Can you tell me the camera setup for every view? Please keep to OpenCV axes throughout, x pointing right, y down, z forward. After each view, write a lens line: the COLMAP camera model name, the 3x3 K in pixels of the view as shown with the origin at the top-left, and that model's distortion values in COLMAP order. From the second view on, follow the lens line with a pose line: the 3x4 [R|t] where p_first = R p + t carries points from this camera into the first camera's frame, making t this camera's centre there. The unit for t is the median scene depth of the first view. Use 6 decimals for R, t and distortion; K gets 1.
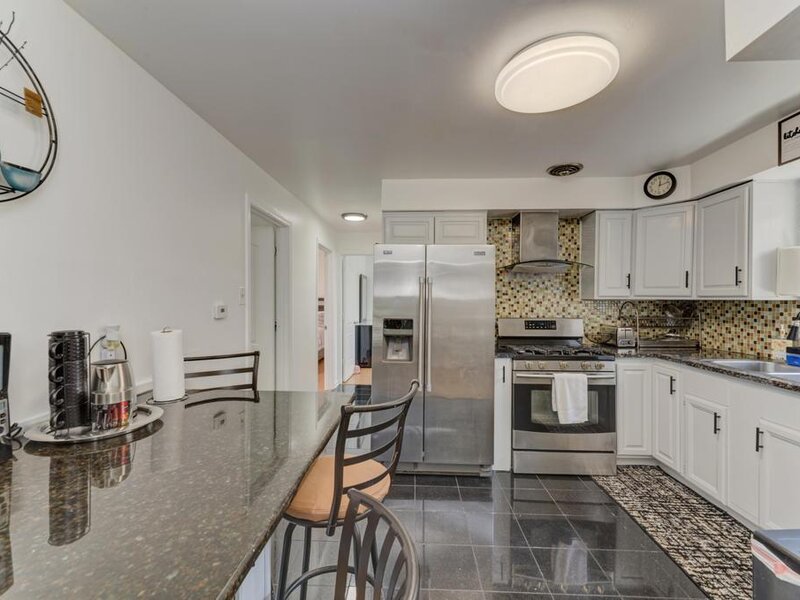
lens RADIAL K [[361.9, 0, 397.8], [0, 361.9, 303.1], [0, 0, 1]] dist [0.004654, -0.002948]
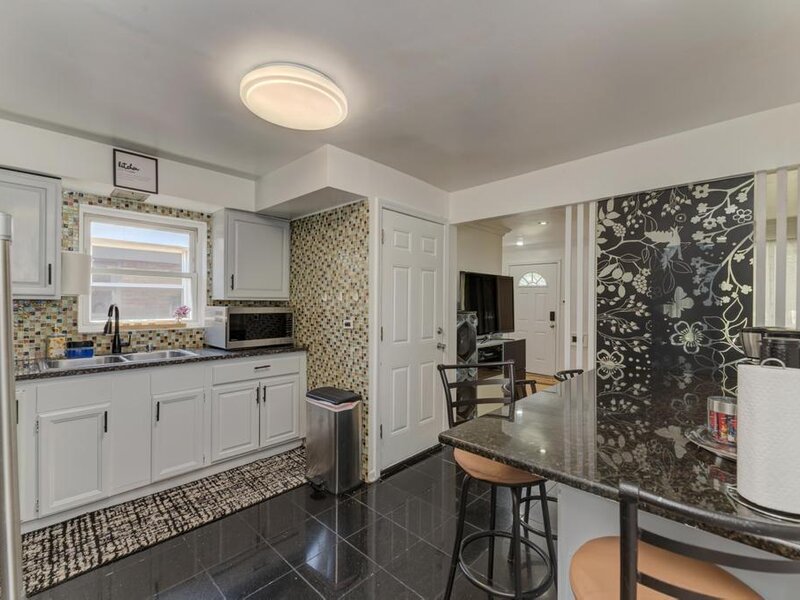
lens RADIAL K [[361.9, 0, 401.3], [0, 361.9, 301.7], [0, 0, 1]] dist [0.004654, -0.002948]
pose [[-0.761887, -0.006594, 0.647676, -0.316931], [-0.002550, 0.999971, 0.007180, -0.010357], [-0.647705, 0.003819, -0.761882, 0.967376]]
